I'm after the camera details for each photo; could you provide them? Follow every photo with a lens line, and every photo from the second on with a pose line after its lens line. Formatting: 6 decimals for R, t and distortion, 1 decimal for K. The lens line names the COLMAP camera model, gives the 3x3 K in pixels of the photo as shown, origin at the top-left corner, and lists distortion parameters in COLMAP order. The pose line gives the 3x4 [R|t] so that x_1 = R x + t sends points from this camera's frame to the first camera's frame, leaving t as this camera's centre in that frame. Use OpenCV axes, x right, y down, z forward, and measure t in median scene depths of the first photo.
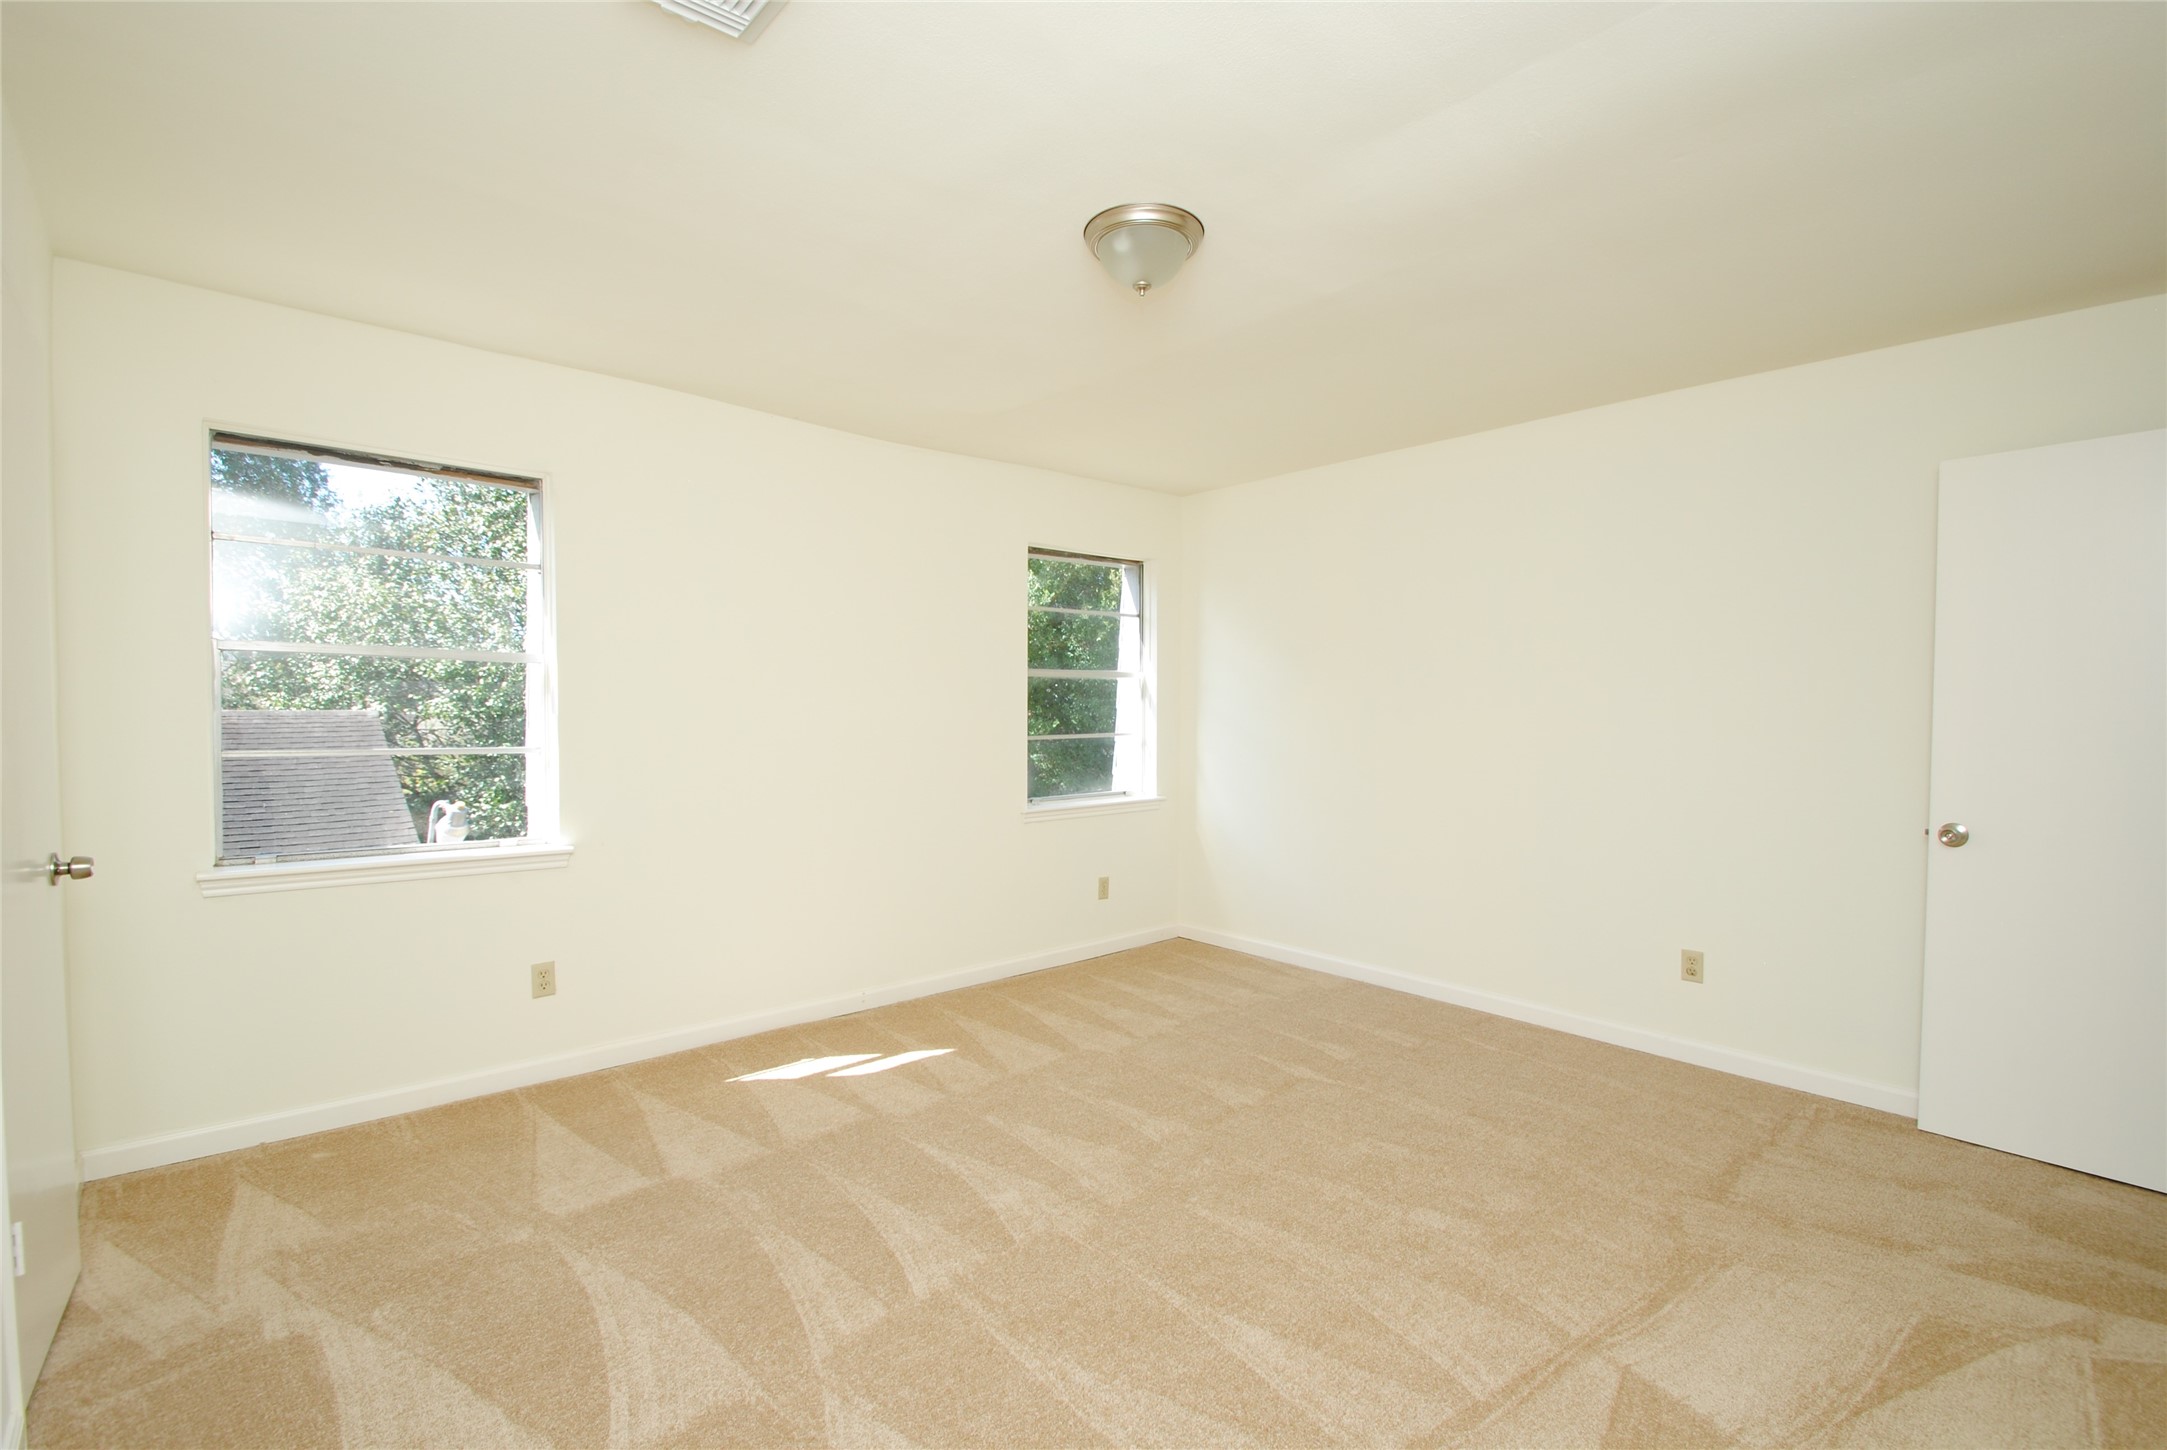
lens RADIAL K [[950.1, 0, 1082.1], [0, 950.1, 734.7], [0, 0, 1]] dist [0.016630, -0.020091]
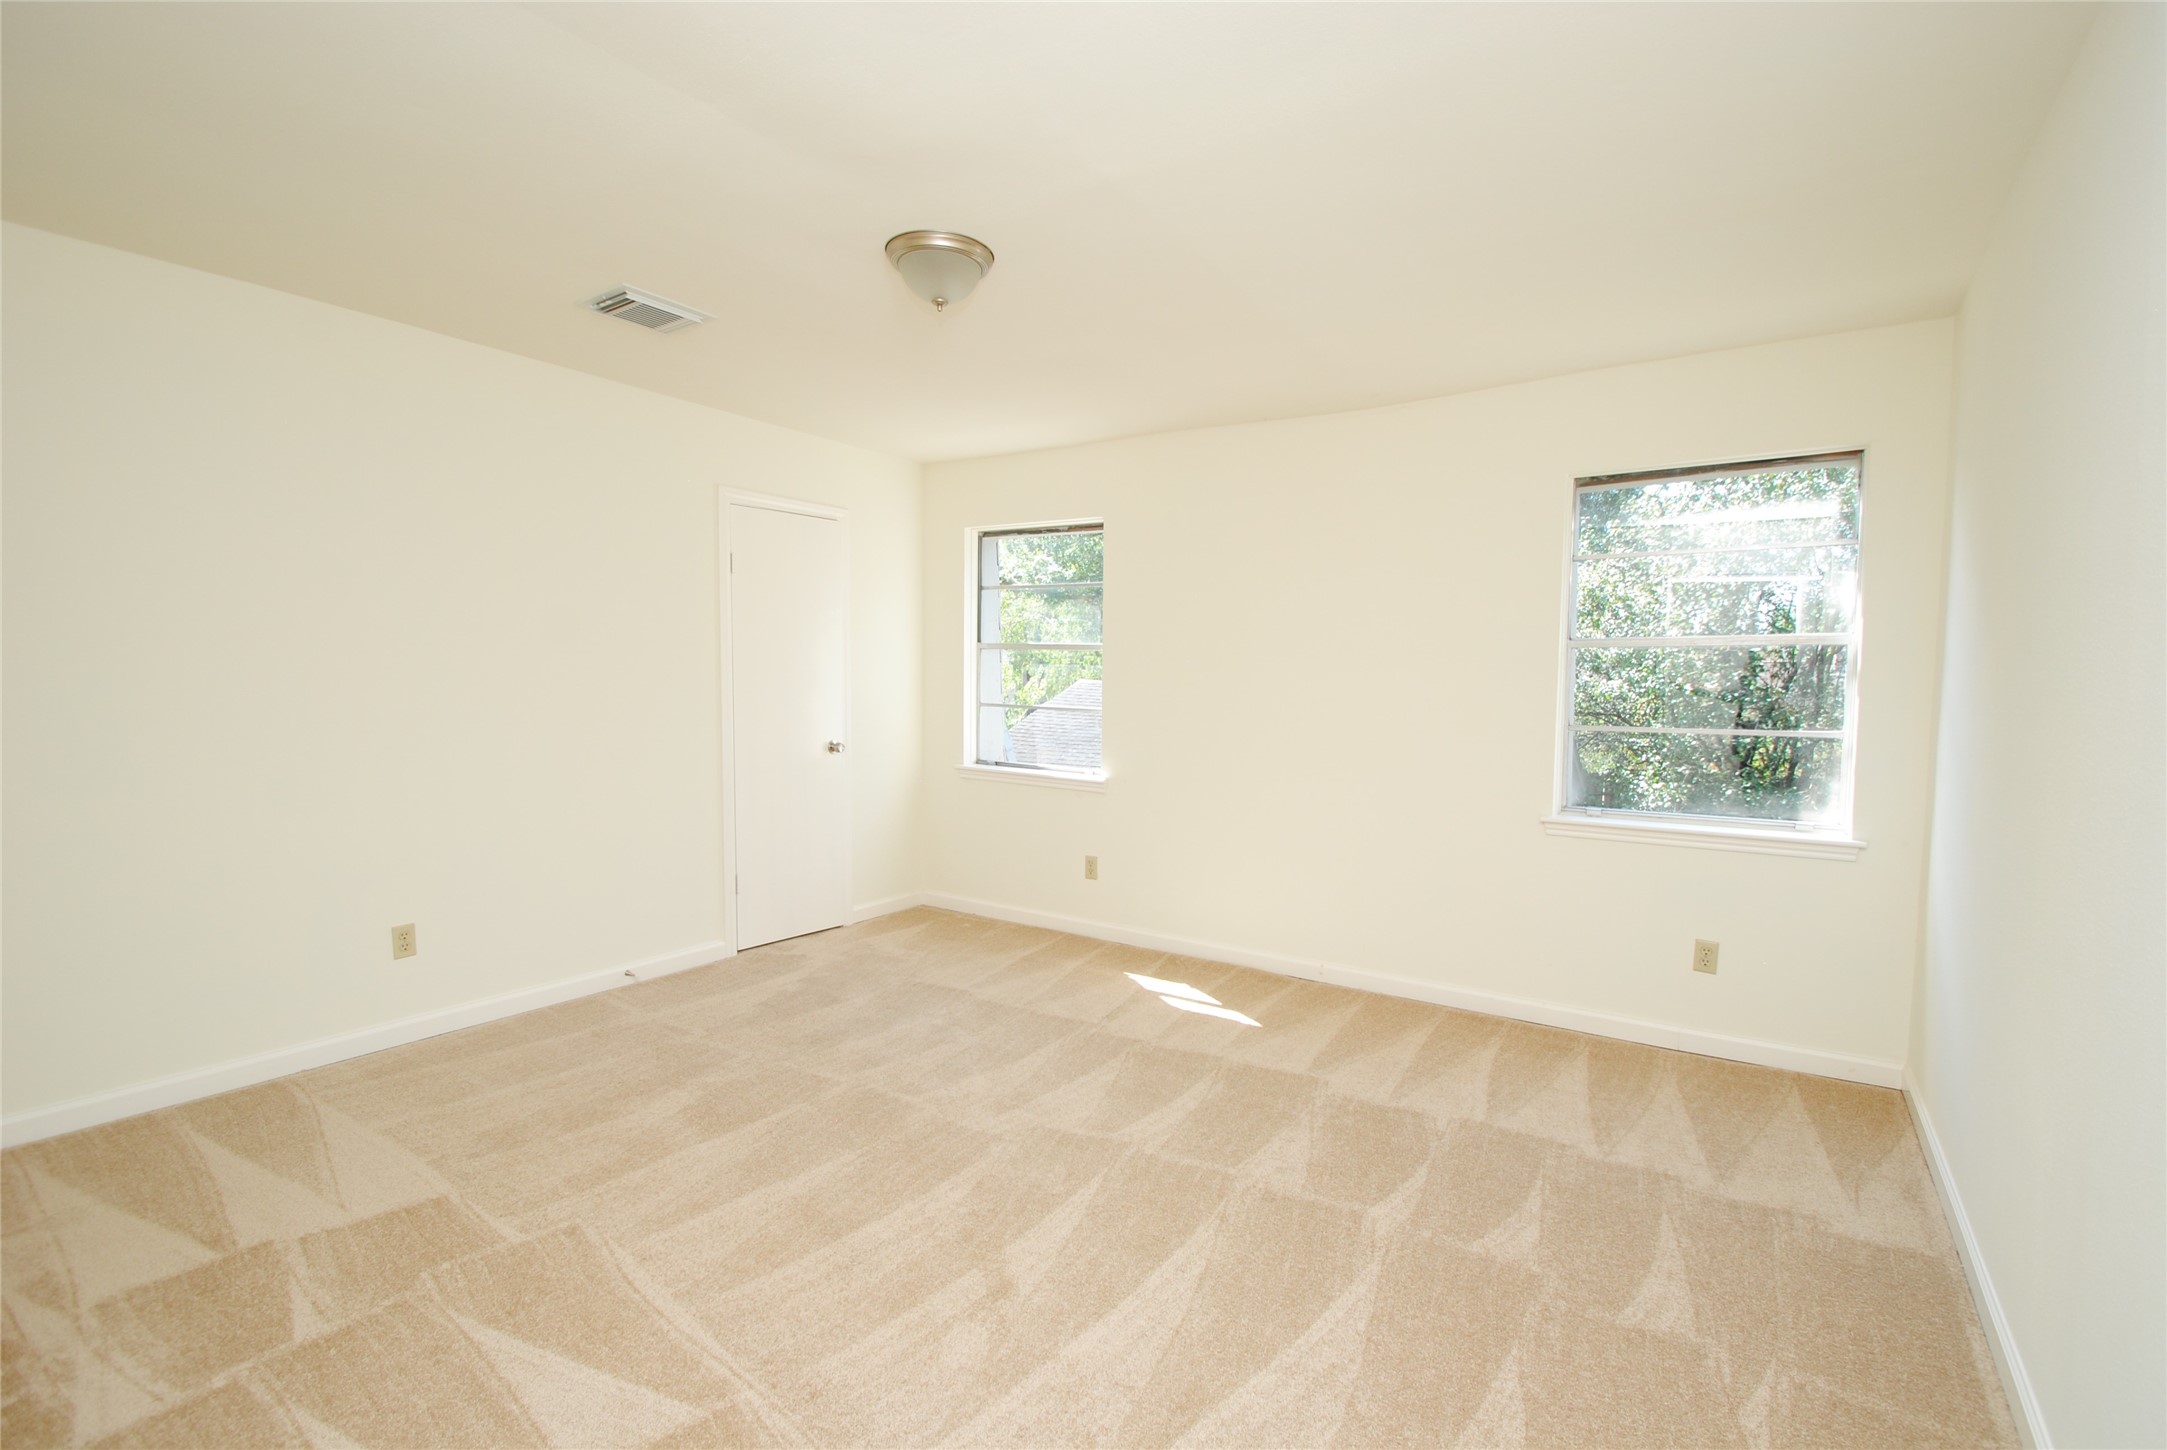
lens RADIAL K [[950.1, 0, 1082.1], [0, 950.1, 734.7], [0, 0, 1]] dist [0.016630, -0.020091]
pose [[0.285314, 0.059717, -0.956572, 0.785795], [-0.043094, 0.997847, 0.049440, -0.017343], [0.957465, 0.027117, 0.287273, 0.544424]]
